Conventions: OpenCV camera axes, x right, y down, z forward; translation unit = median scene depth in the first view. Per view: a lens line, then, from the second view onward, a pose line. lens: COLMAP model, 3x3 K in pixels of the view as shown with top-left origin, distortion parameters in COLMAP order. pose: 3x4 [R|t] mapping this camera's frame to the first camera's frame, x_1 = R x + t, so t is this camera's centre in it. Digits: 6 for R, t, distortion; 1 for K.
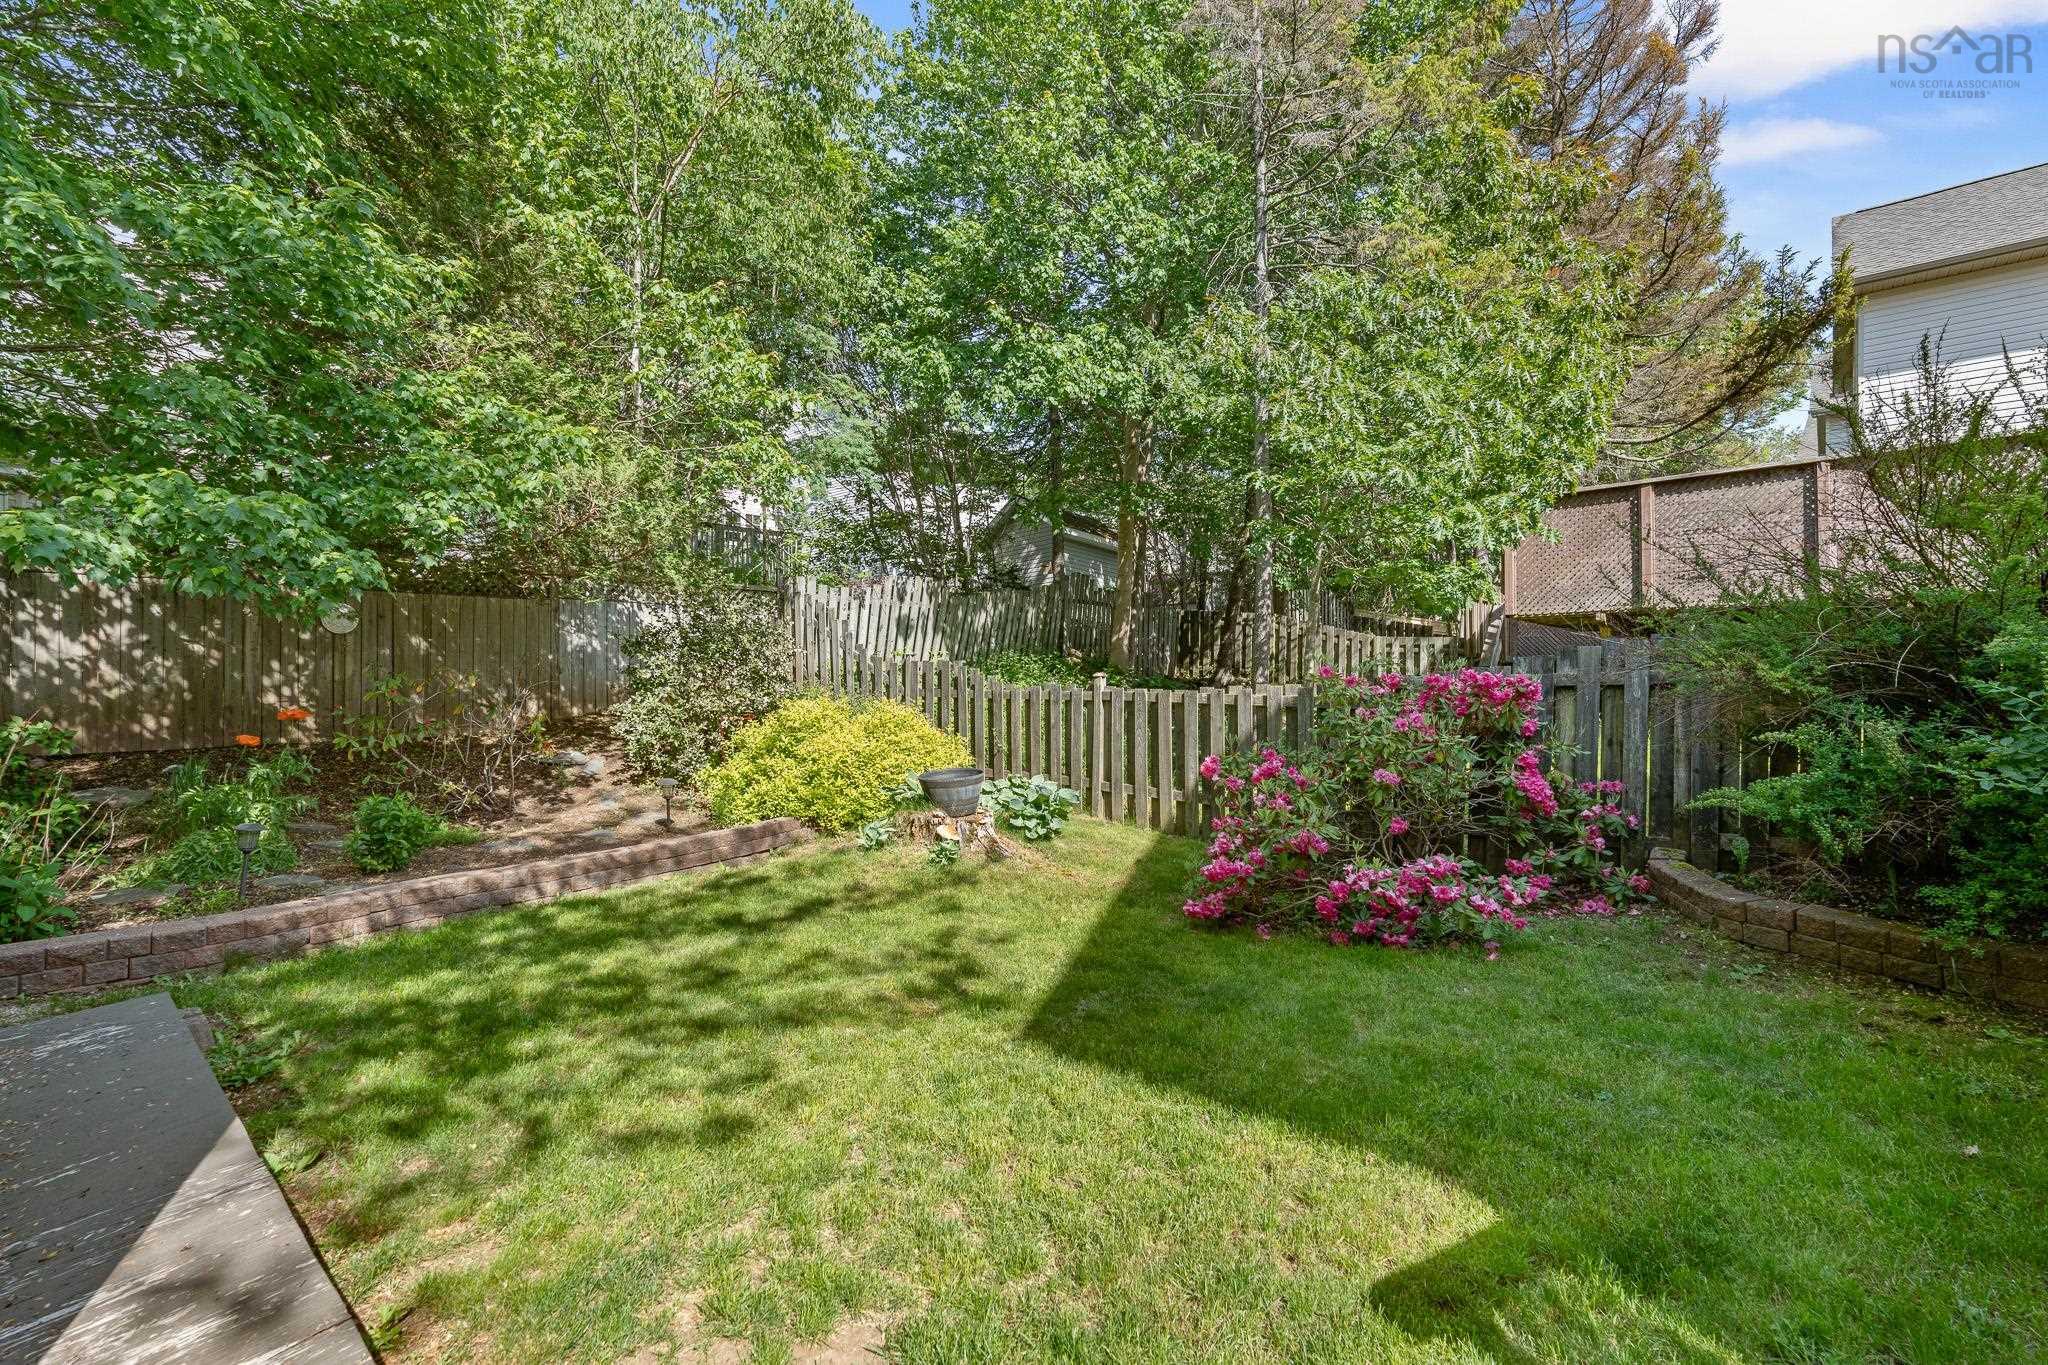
lens RADIAL K [[898.2, 0, 1017.9], [0, 898.2, 680.1], [0, 0, 1]] dist [0.001140, -0.000077]
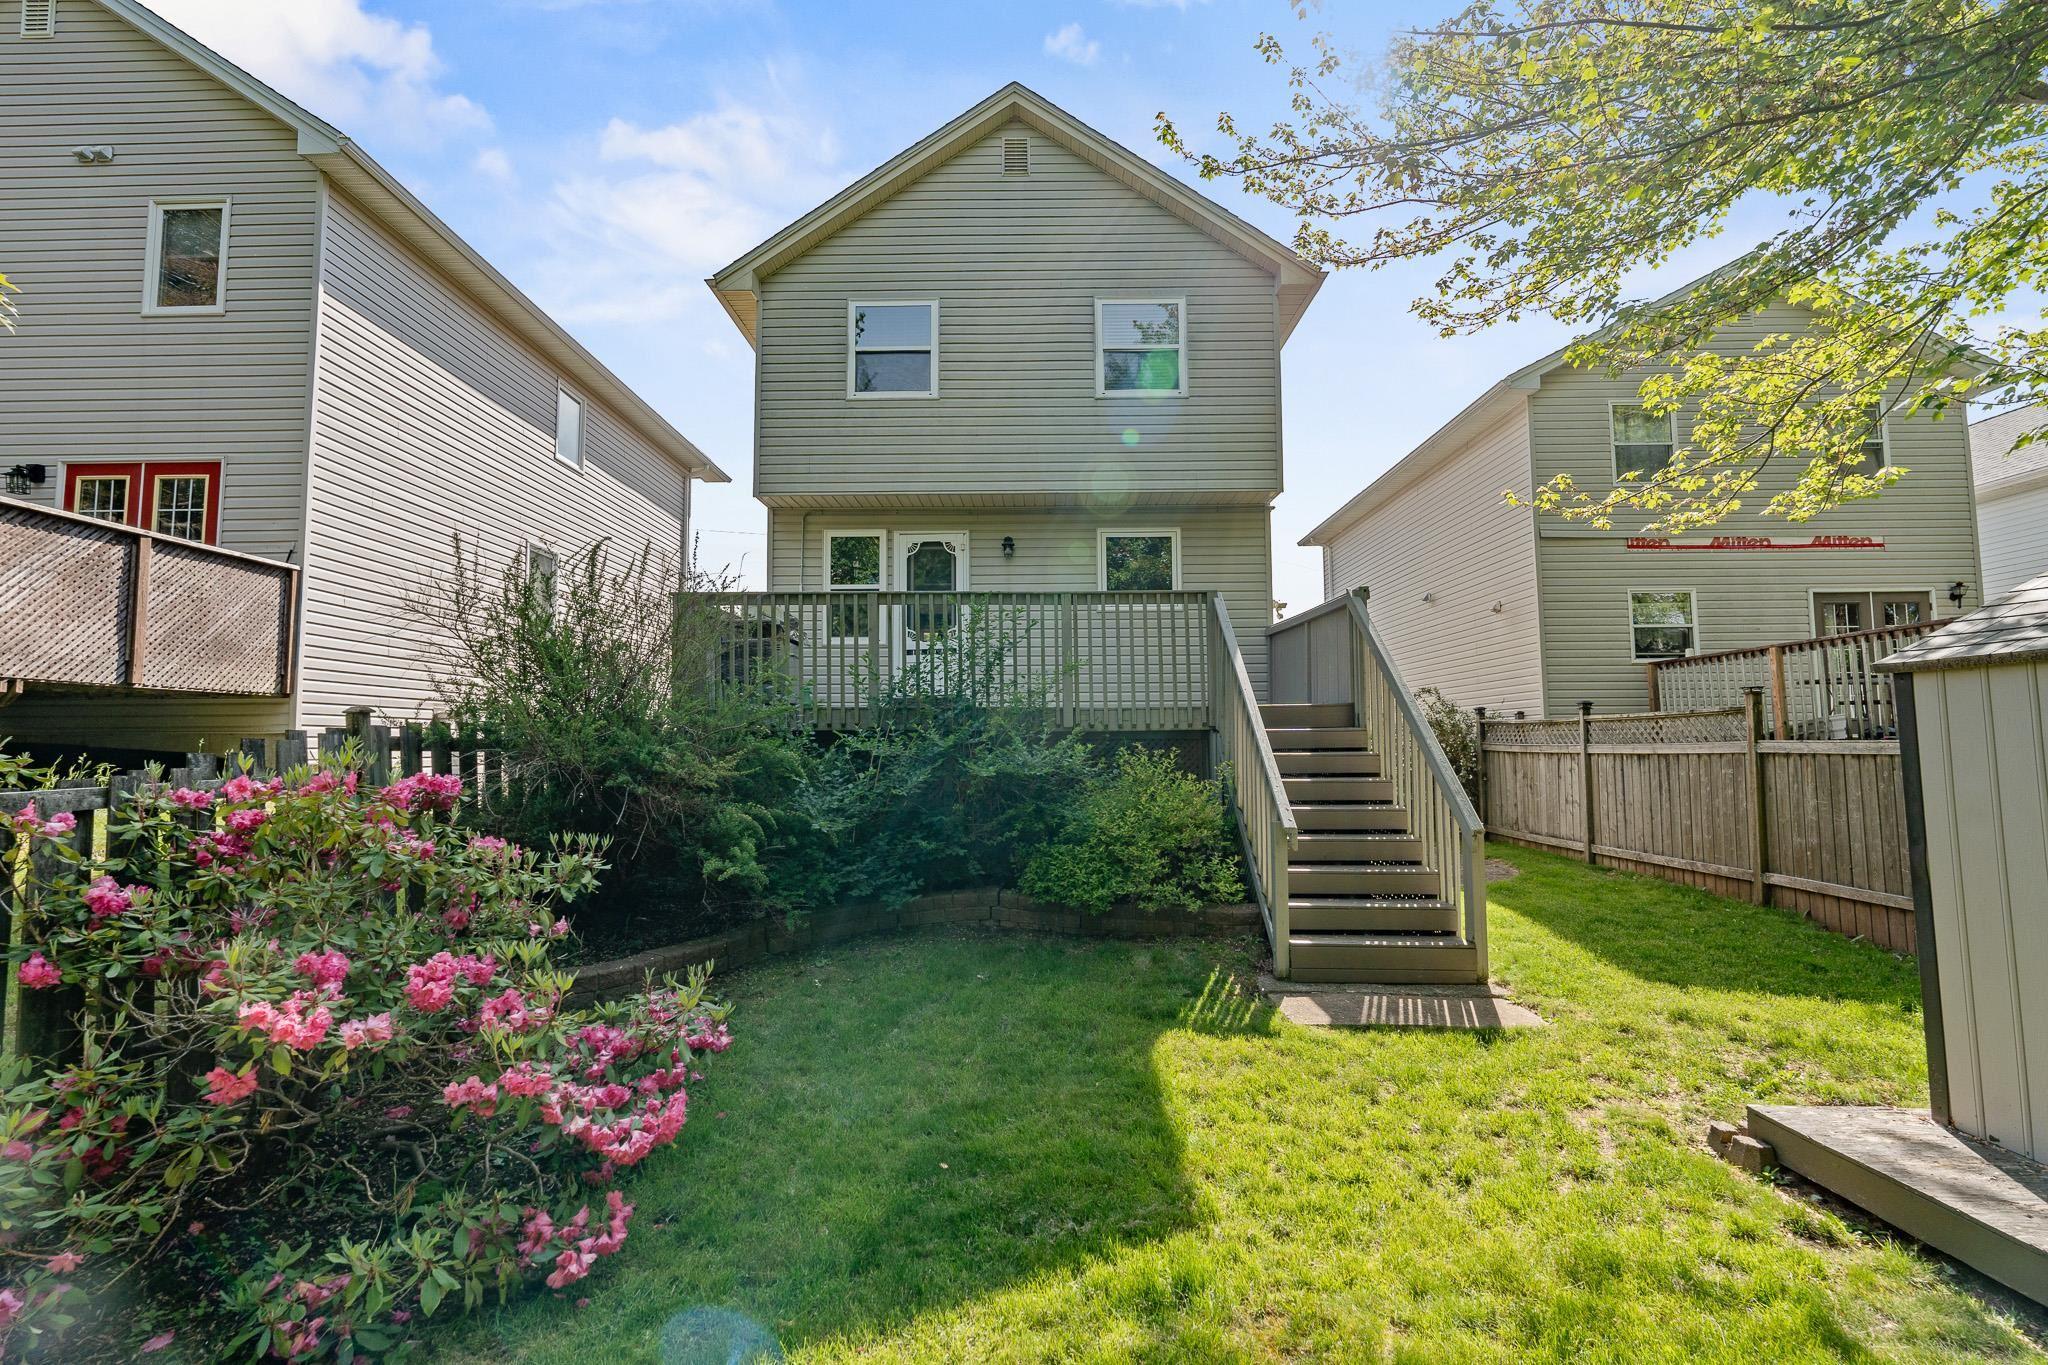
lens RADIAL K [[899.1, 0, 1021.2], [0, 899.1, 677.0], [0, 0, 1]] dist [-0.001453, 0.000528]
pose [[-0.649761, 0.067340, 0.757150, -0.396471], [0.007837, 0.996609, -0.081912, -0.025361], [-0.760098, -0.047289, -0.648085, 1.224384]]
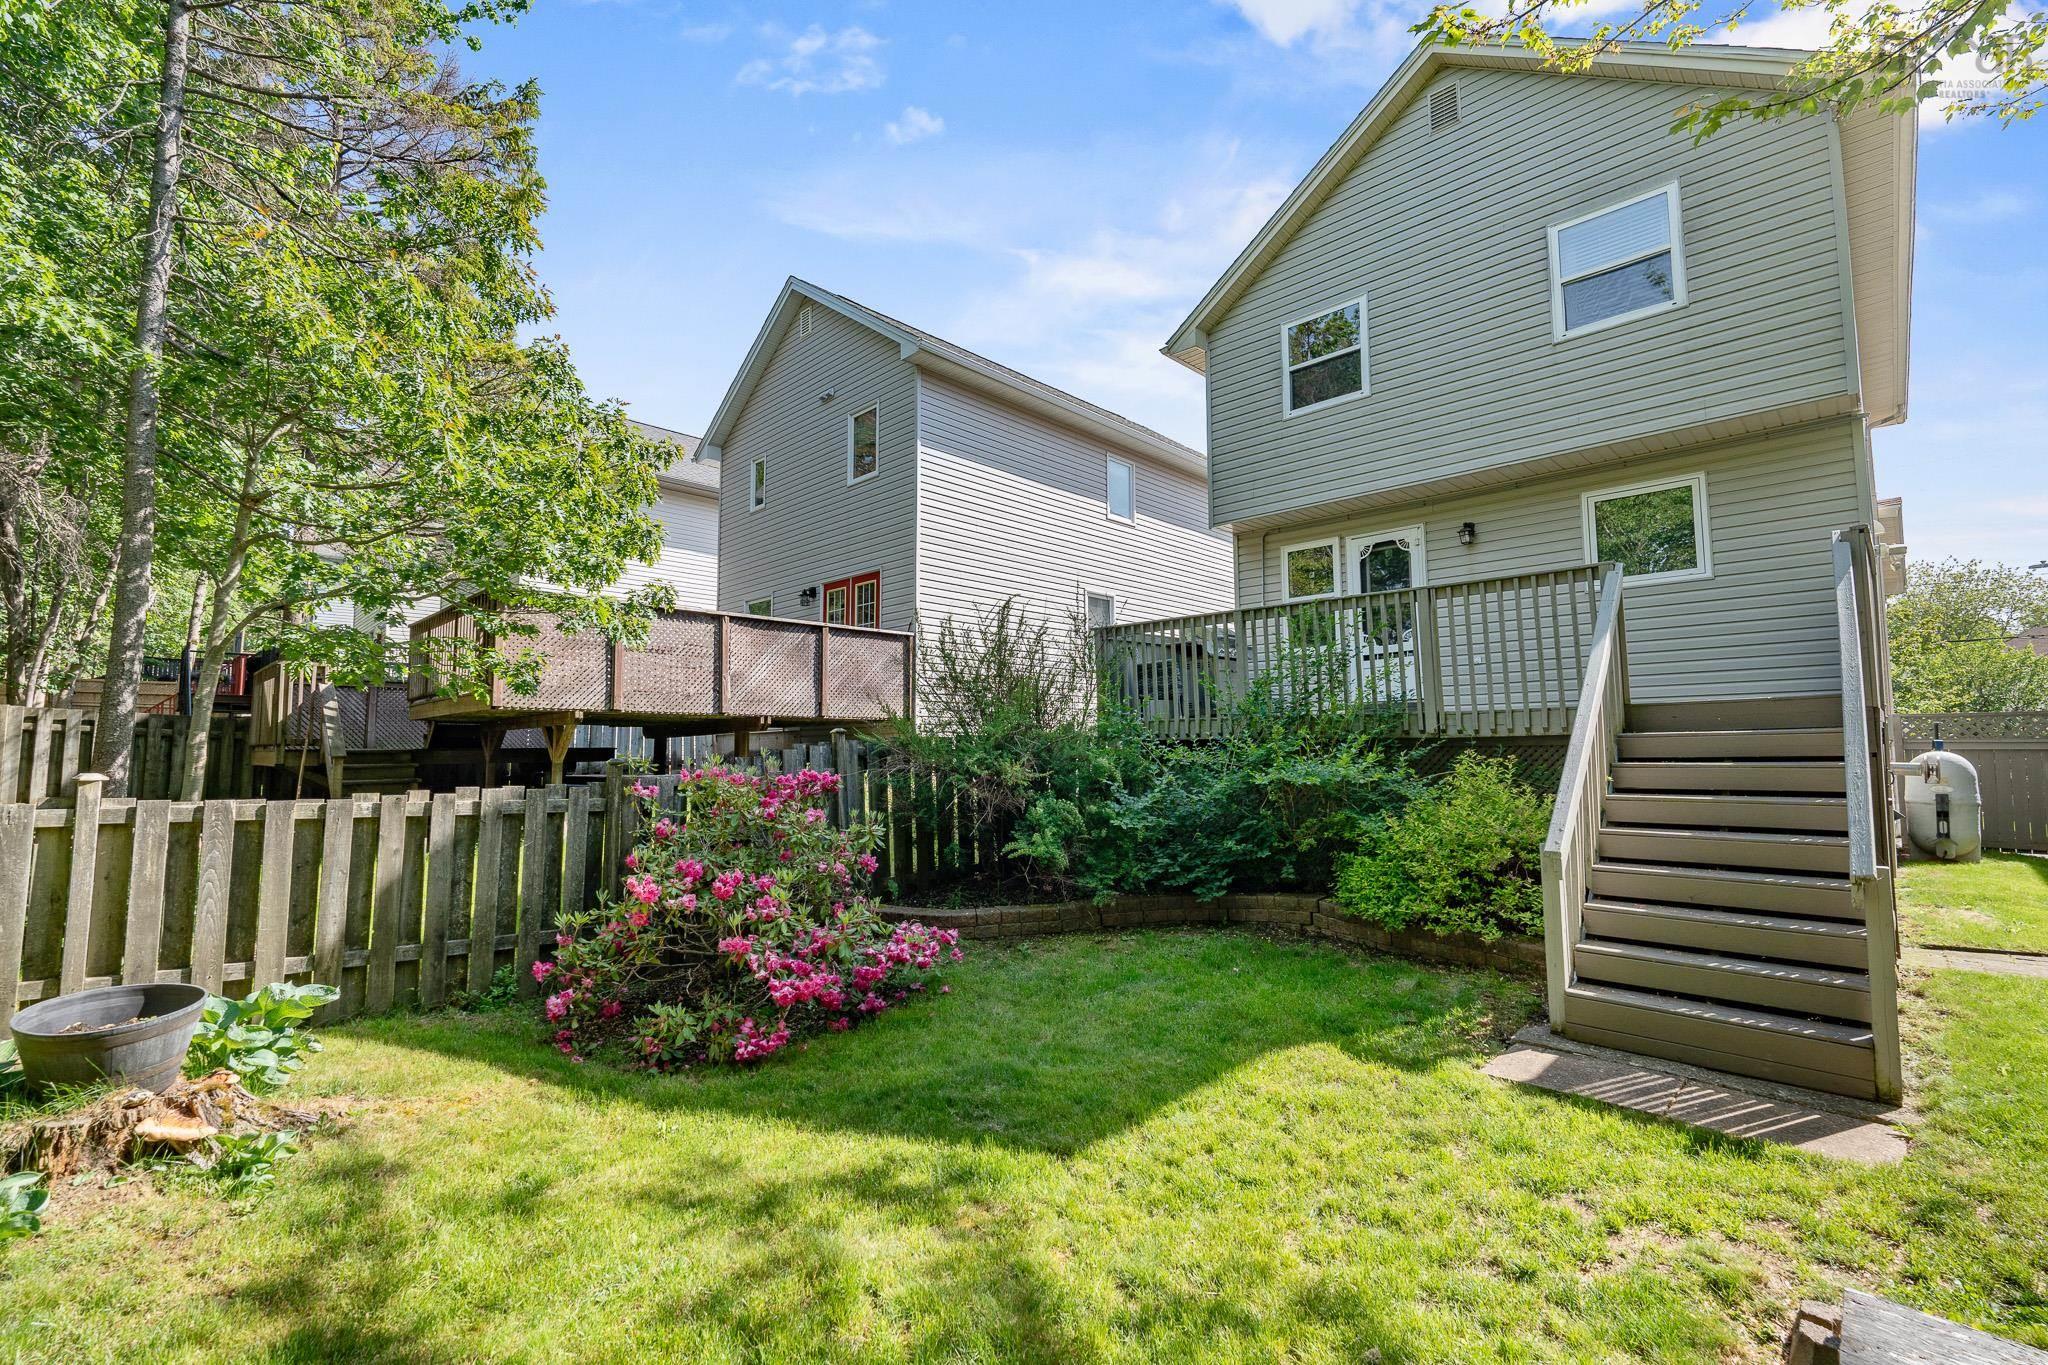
lens RADIAL K [[898.2, 0, 1017.9], [0, 898.2, 680.1], [0, 0, 1]] dist [0.001140, -0.000077]
pose [[0.057284, 0.085954, 0.994651, -0.746549], [0.003552, 0.996263, -0.086298, -0.028964], [-0.998352, 0.008476, 0.056765, 0.728689]]
